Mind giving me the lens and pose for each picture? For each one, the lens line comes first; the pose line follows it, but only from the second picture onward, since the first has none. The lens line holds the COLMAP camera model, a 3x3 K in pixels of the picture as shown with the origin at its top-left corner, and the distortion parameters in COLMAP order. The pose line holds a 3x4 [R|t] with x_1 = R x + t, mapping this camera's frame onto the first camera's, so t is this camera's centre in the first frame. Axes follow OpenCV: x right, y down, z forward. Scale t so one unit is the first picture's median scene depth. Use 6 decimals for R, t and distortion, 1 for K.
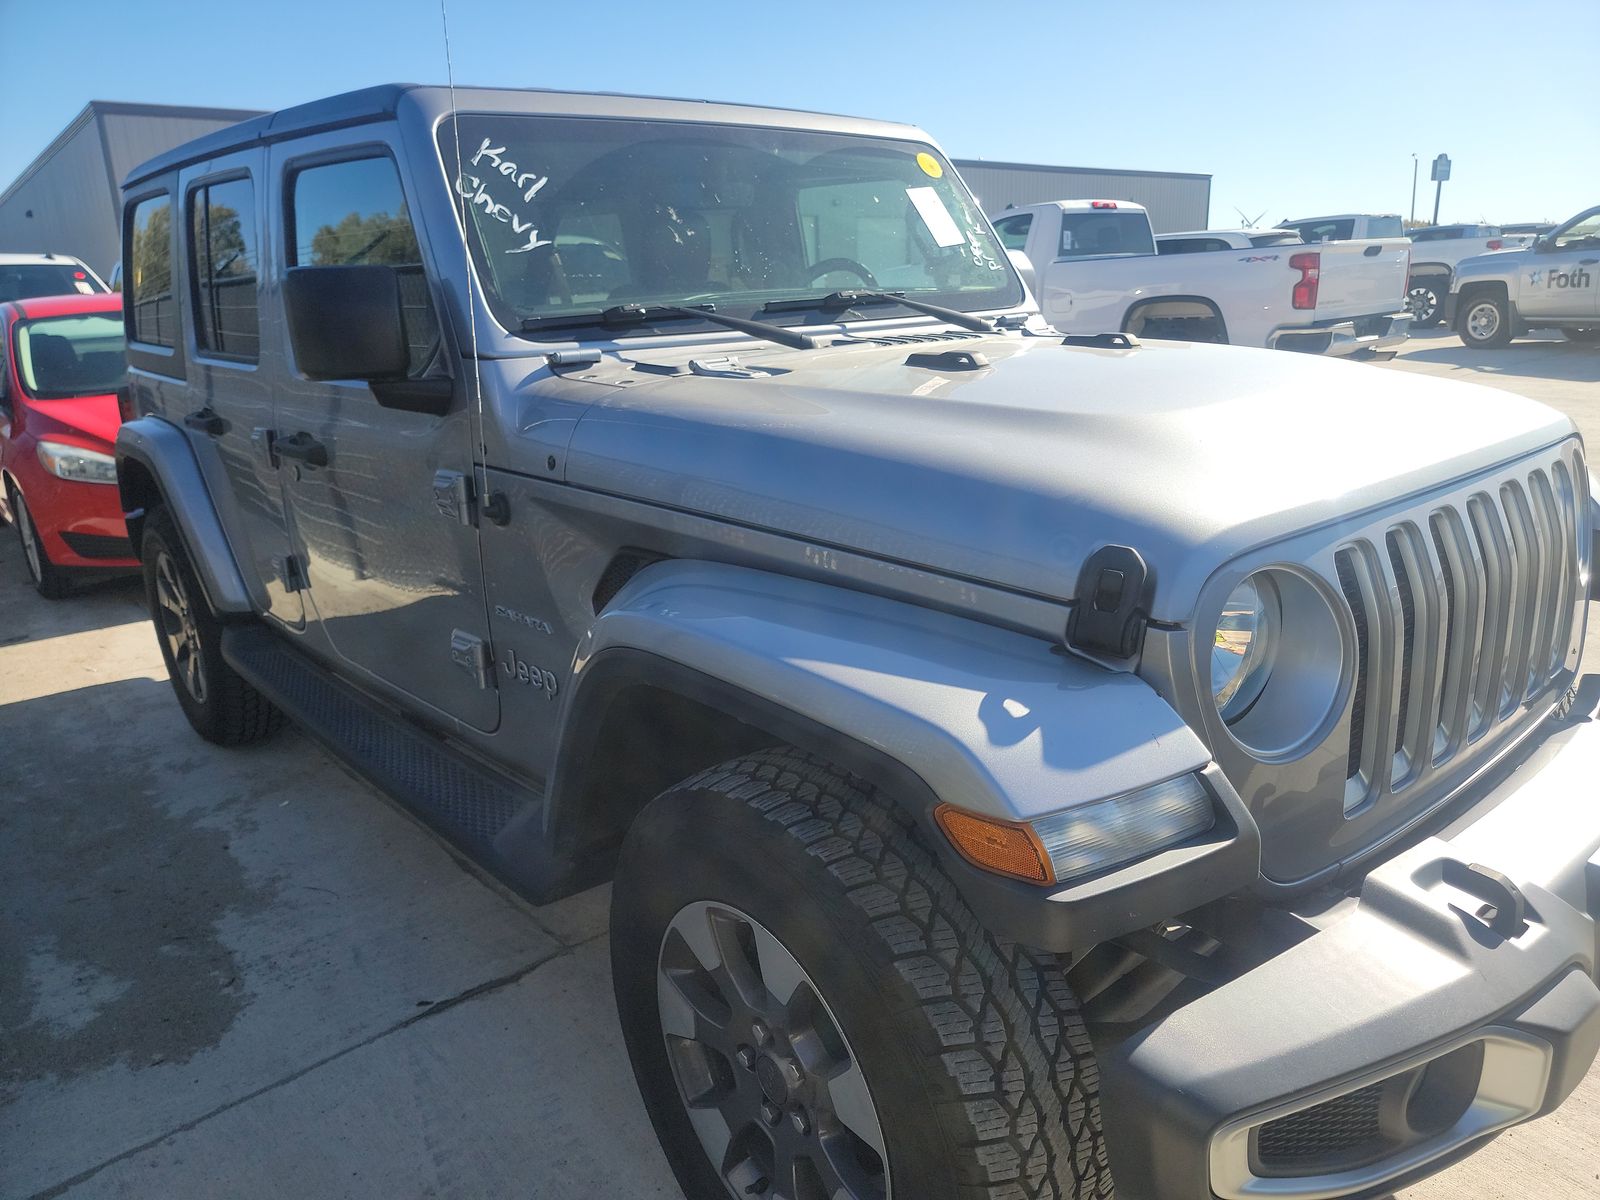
lens RADIAL K [[1145.1, 0, 799.3], [0, 1145.1, 601.8], [0, 0, 1]] dist [0.020768, -0.009226]
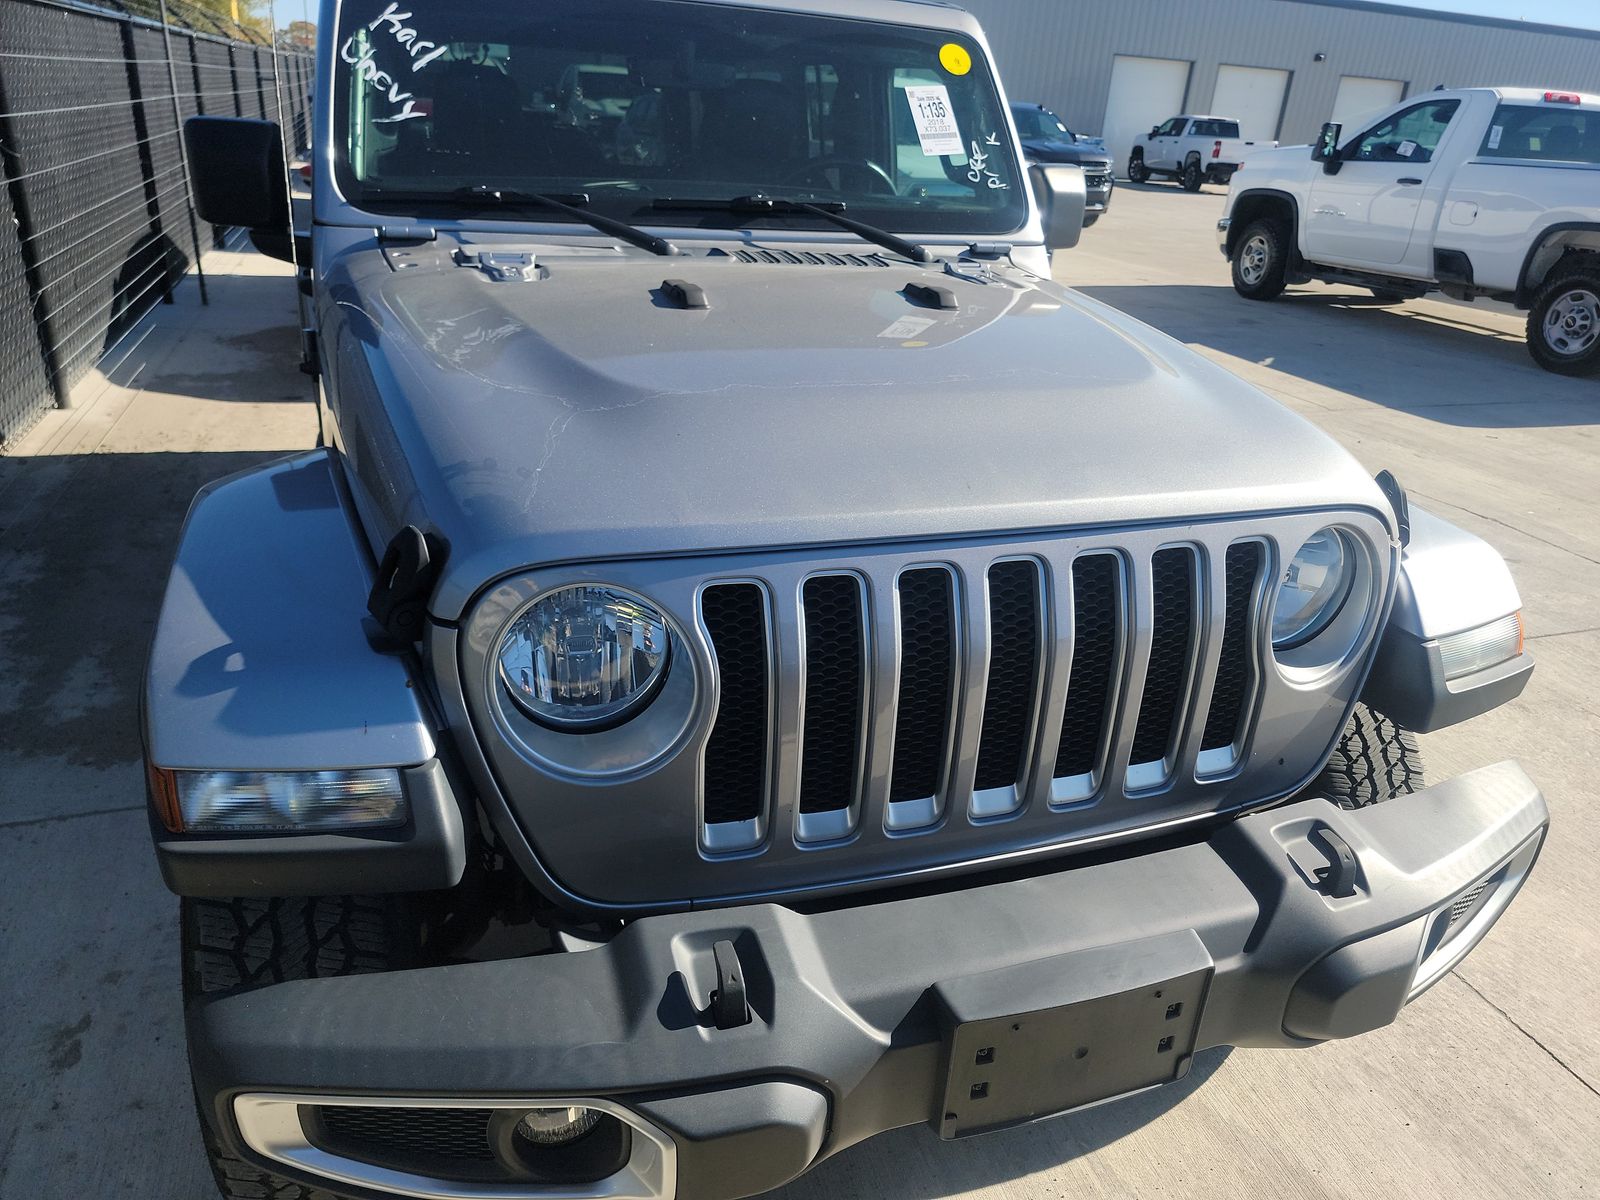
lens RADIAL K [[1145.1, 0, 799.9], [0, 1145.1, 600.9], [0, 0, 1]] dist [0.020768, -0.009226]
pose [[0.925806, 0.233278, -0.297431, 0.497385], [-0.194003, 0.968554, 0.155775, -0.115571], [0.324417, -0.086515, 0.941950, 0.098848]]
